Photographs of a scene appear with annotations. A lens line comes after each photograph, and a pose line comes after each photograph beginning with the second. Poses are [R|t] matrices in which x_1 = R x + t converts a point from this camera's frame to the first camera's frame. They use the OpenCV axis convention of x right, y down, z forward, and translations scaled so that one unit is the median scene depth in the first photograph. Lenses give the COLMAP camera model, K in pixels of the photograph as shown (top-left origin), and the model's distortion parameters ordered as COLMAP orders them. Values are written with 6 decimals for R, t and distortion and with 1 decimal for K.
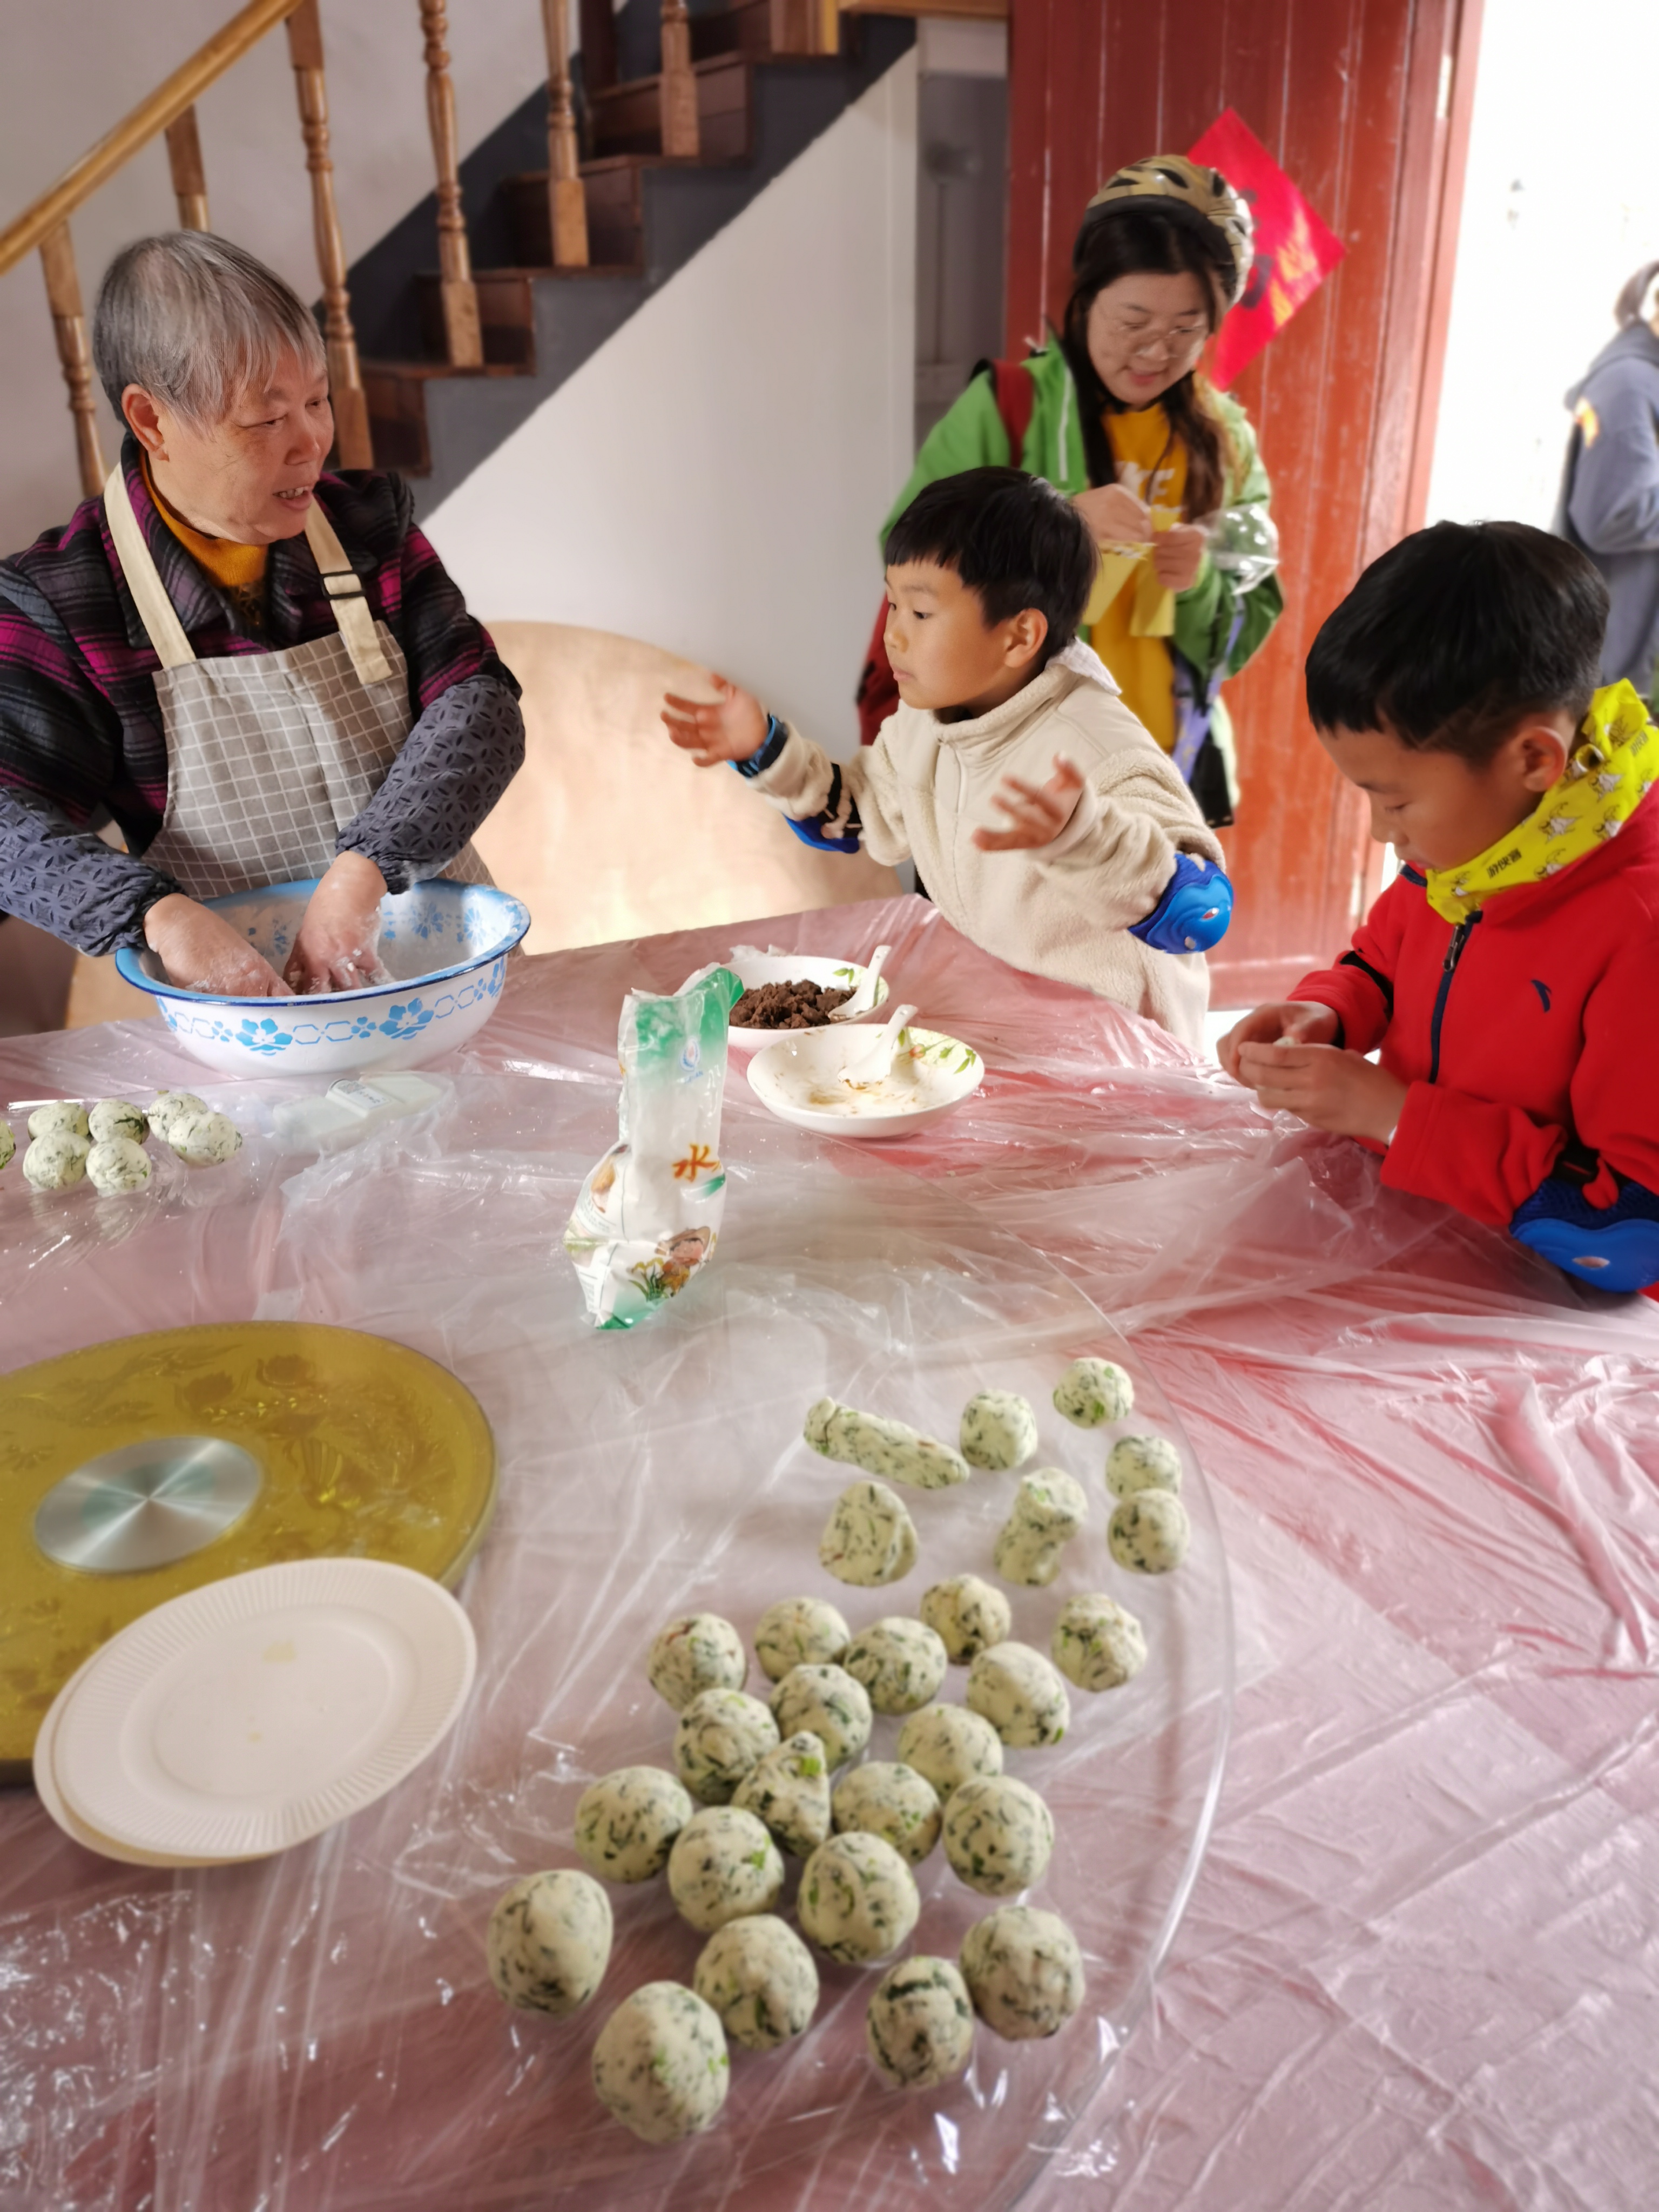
lens RADIAL K [[1751.4, 0, 829.5], [0, 1751.4, 1106.0], [0, 0, 1]] dist [0.102347, -0.136766]
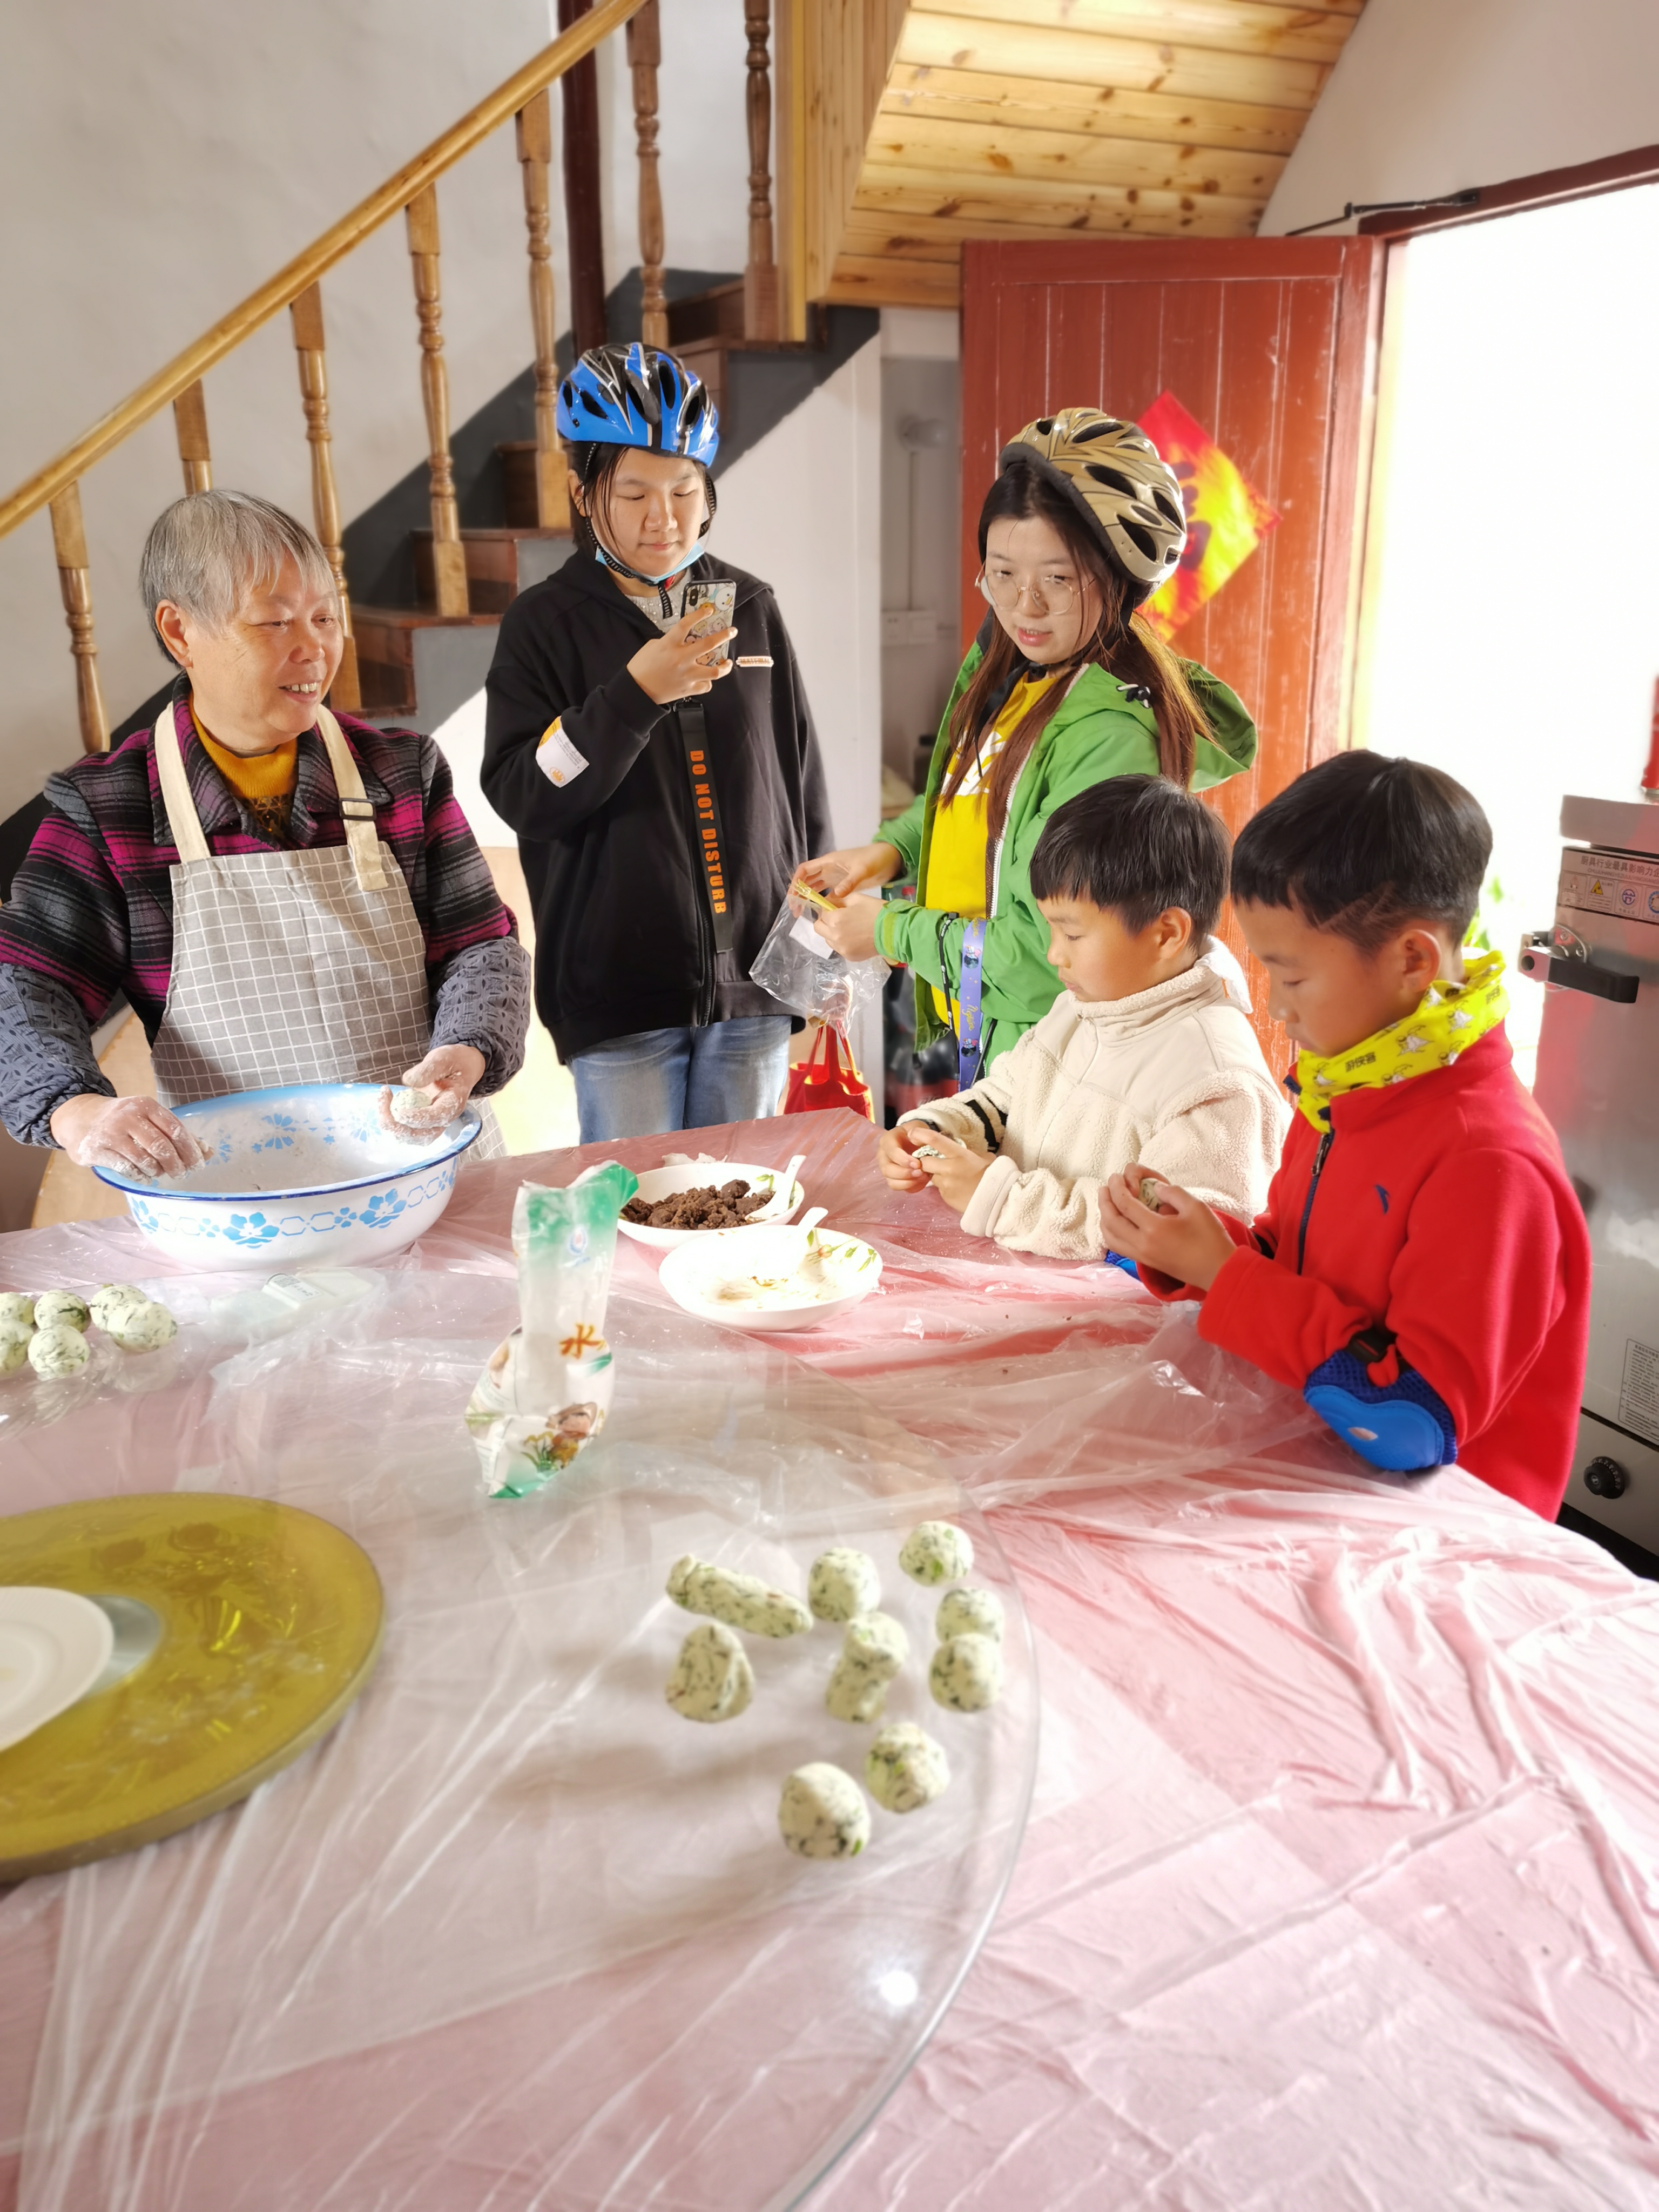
lens RADIAL K [[1803.7, 0, 829.5], [0, 1803.7, 1106.0], [0, 0, 1]] dist [0.158403, -0.215363]
pose [[0.999979, 0.005968, -0.002617, 0.081714], [-0.006249, 0.992075, -0.125492, 0.028325], [0.001847, 0.125505, 0.992091, -0.150325]]
